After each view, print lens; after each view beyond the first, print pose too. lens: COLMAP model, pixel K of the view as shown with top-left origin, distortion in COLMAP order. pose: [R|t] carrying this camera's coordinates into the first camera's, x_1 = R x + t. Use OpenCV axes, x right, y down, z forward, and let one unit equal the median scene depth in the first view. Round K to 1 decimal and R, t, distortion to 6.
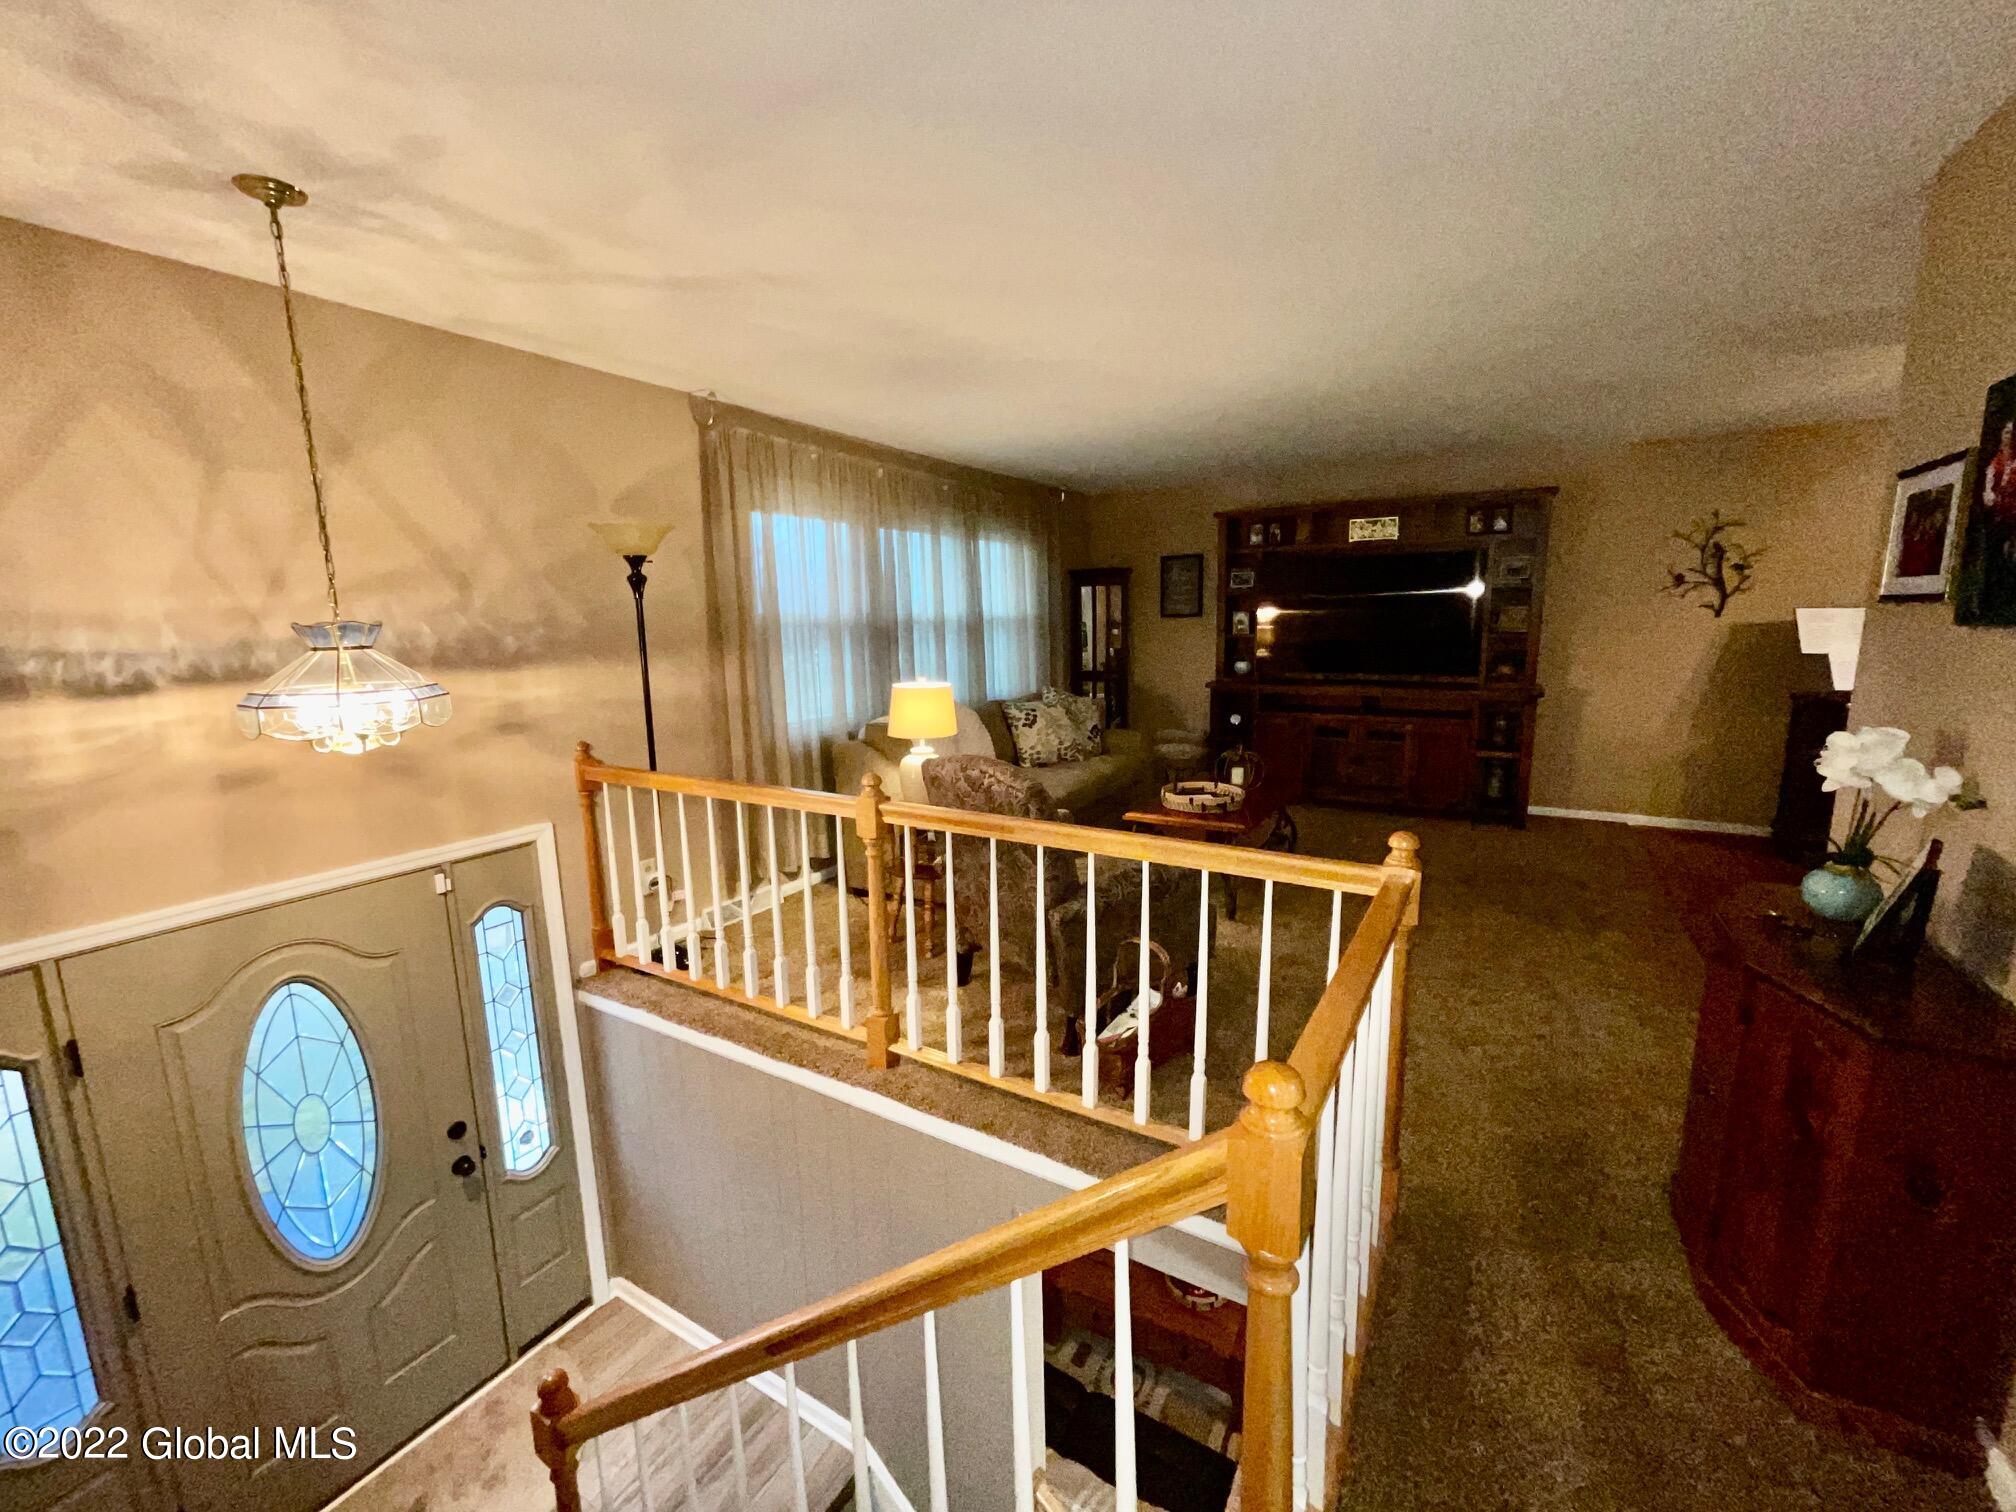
lens RADIAL K [[818.4, 0, 1003.7], [0, 818.4, 749.0], [0, 0, 1]] dist [-0.001568, 0.000224]
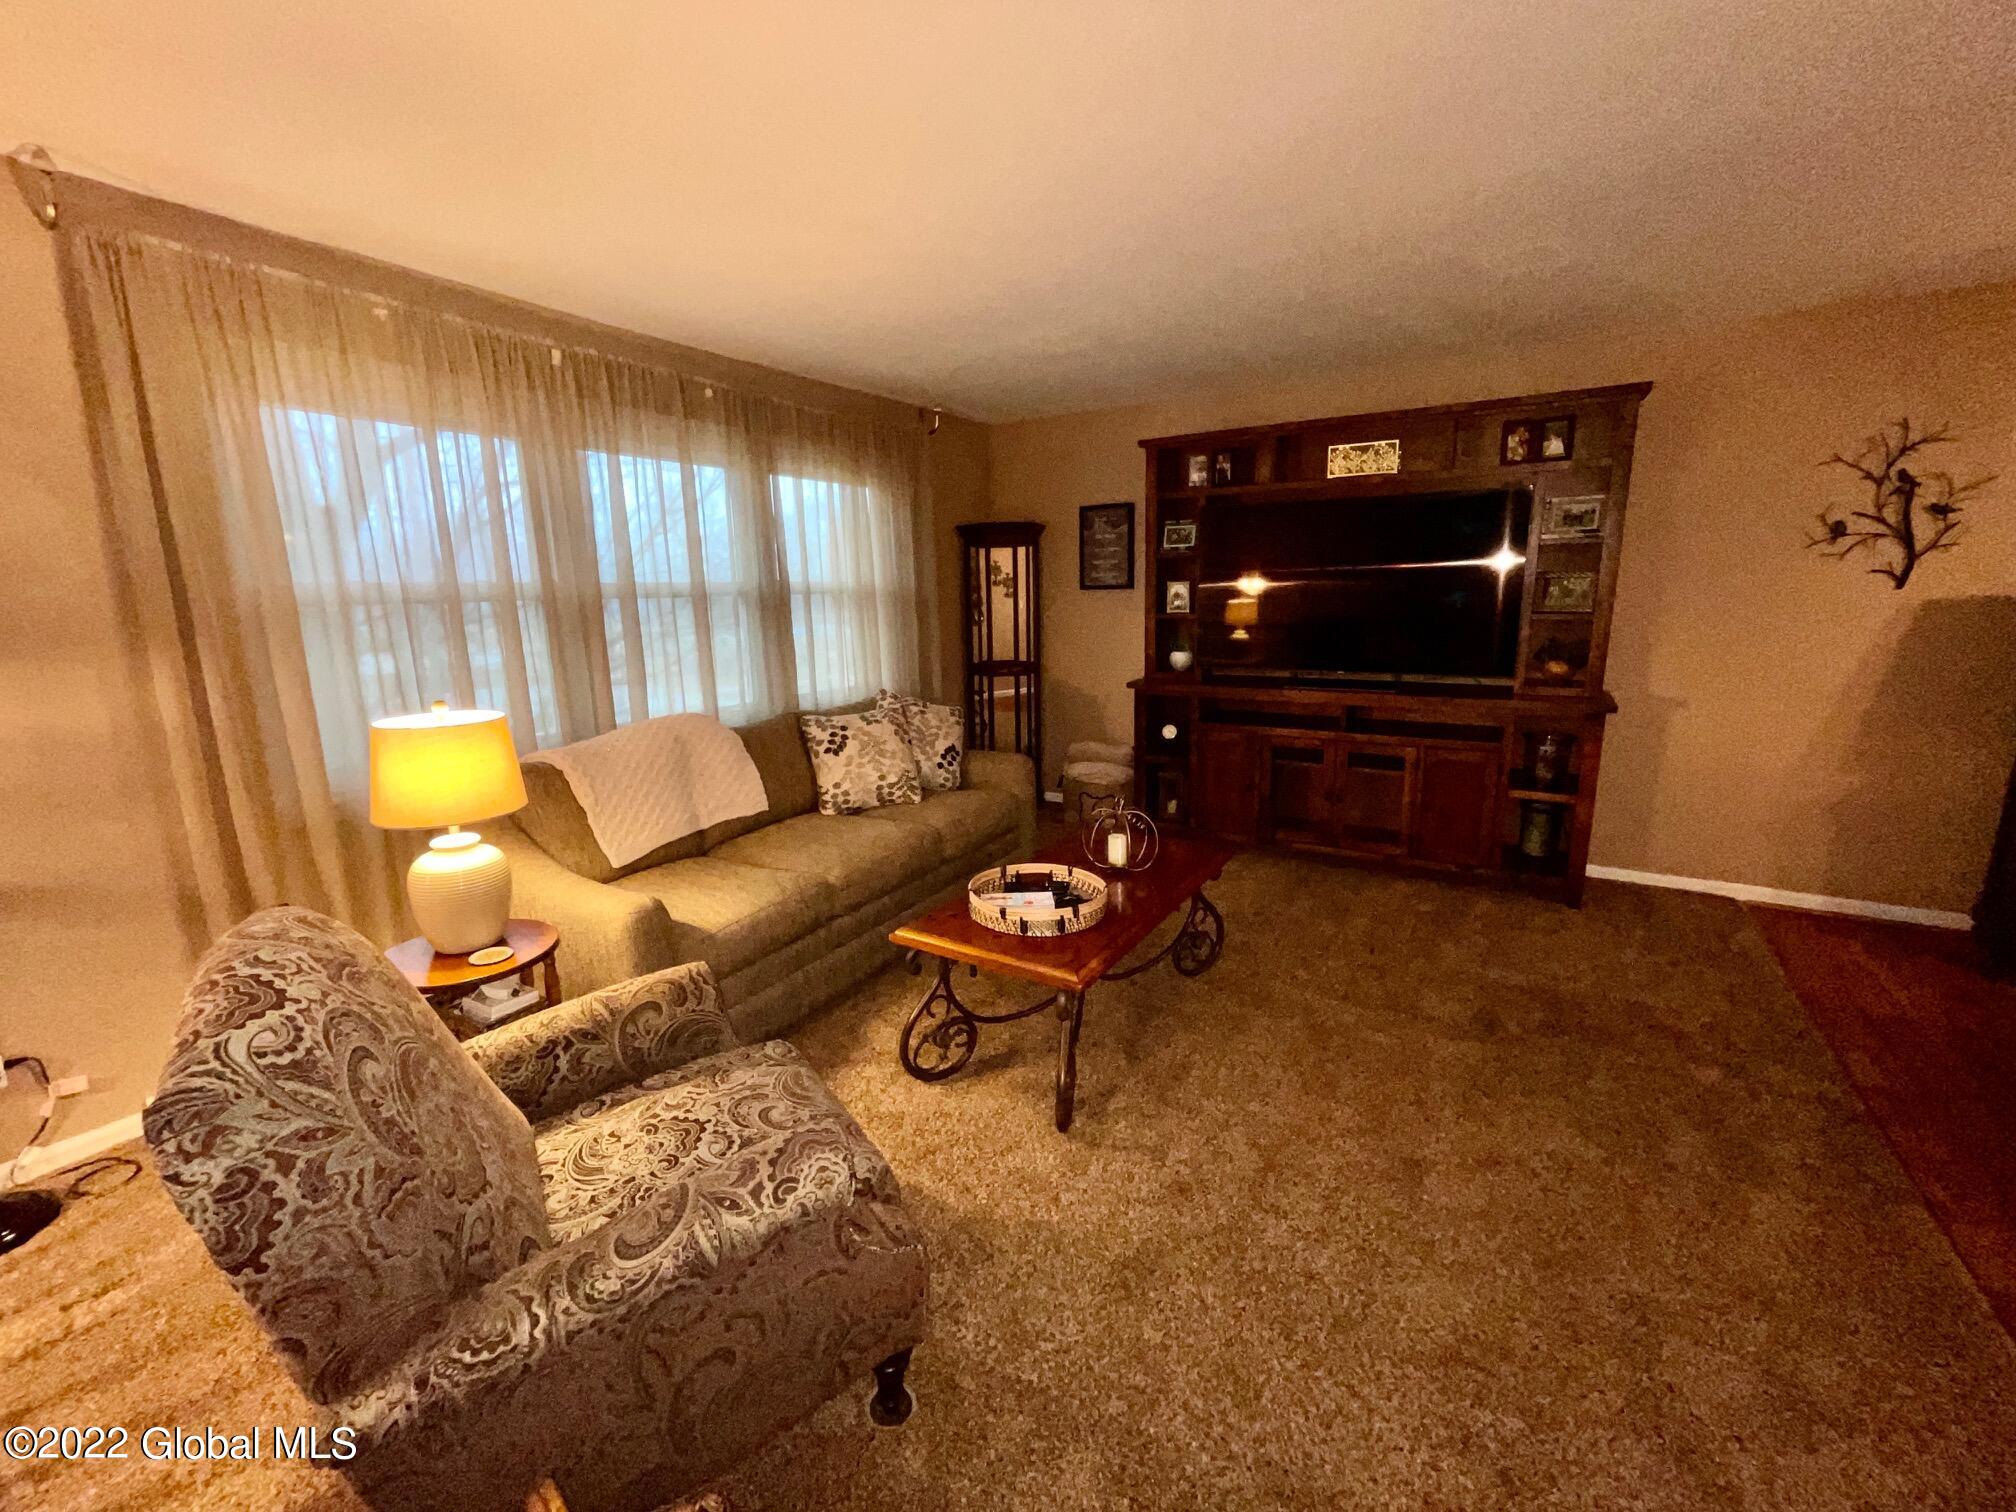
lens RADIAL K [[818.4, 0, 1003.7], [0, 818.4, 749.0], [0, 0, 1]] dist [-0.001568, 0.000224]
pose [[0.999759, 0.004241, -0.021561, 0.183230], [-0.003539, 0.999466, 0.032493, -0.052930], [0.021687, -0.032409, 0.999239, 0.331859]]
